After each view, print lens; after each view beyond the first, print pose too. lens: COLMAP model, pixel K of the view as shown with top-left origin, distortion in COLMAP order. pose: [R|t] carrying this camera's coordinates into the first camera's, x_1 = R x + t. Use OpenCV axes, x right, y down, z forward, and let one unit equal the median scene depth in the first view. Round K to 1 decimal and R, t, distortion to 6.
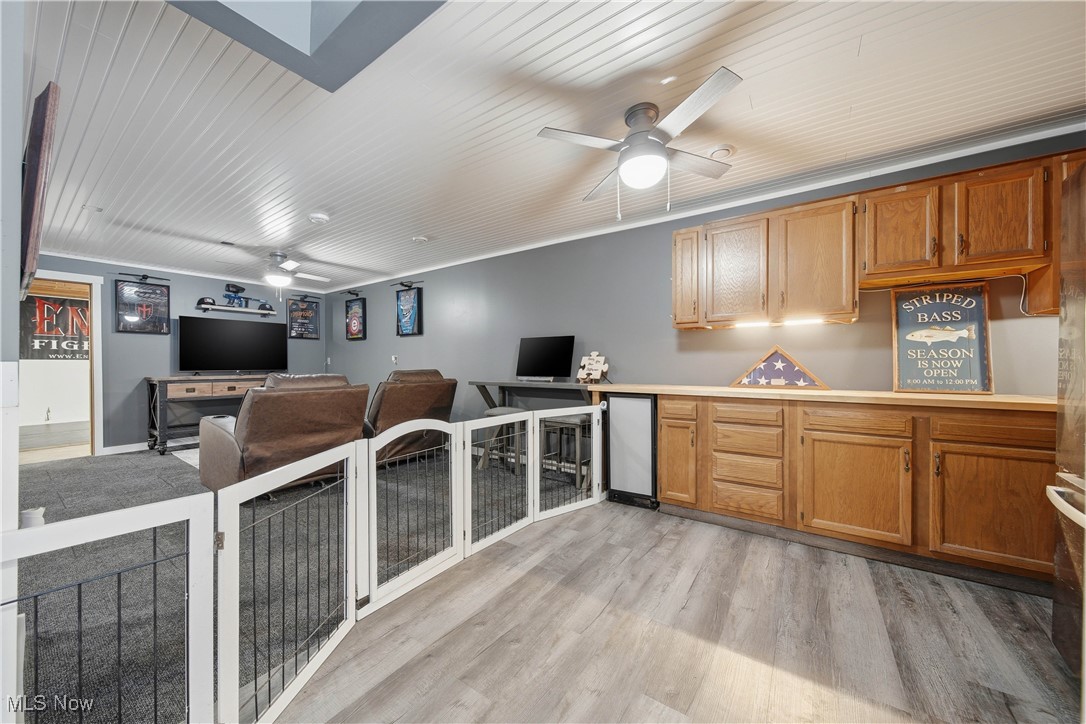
lens RADIAL K [[388.8, 0, 542.4], [0, 388.8, 367.5], [0, 0, 1]] dist [-0.000248, -0.000283]
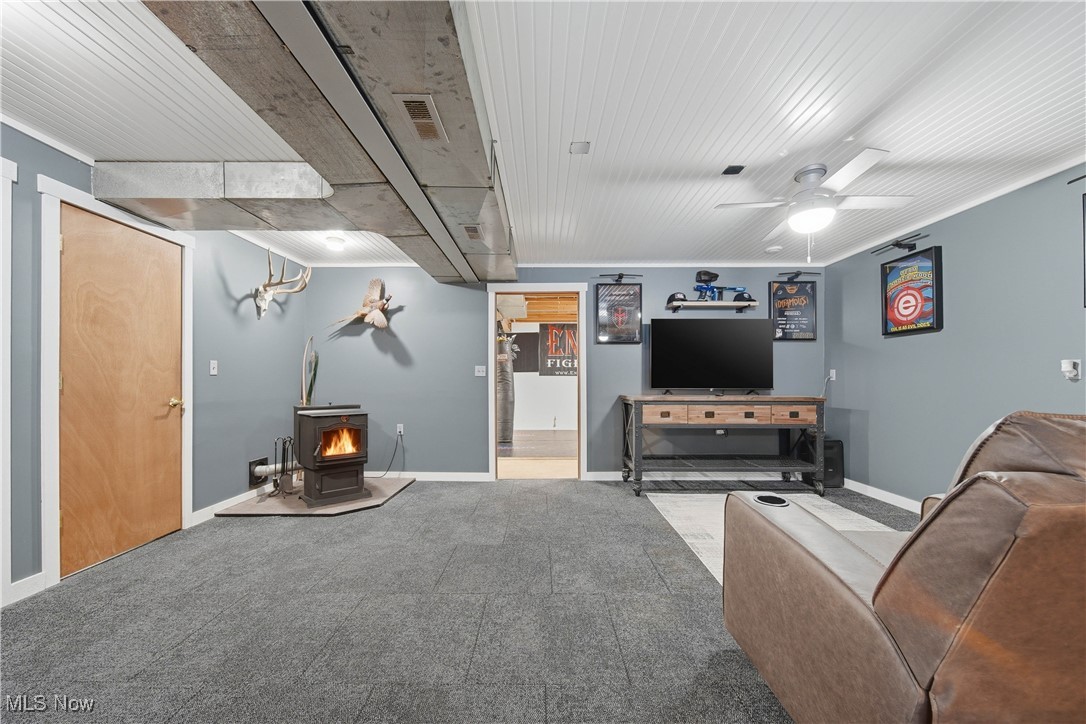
lens RADIAL K [[388.8, 0, 542.4], [0, 388.8, 367.5], [0, 0, 1]] dist [-0.000248, -0.000283]
pose [[0.578258, -0.025471, -0.815456, -0.374500], [-0.007059, 0.999319, -0.036219, -0.002599], [0.815823, 0.026700, 0.577684, 0.324824]]
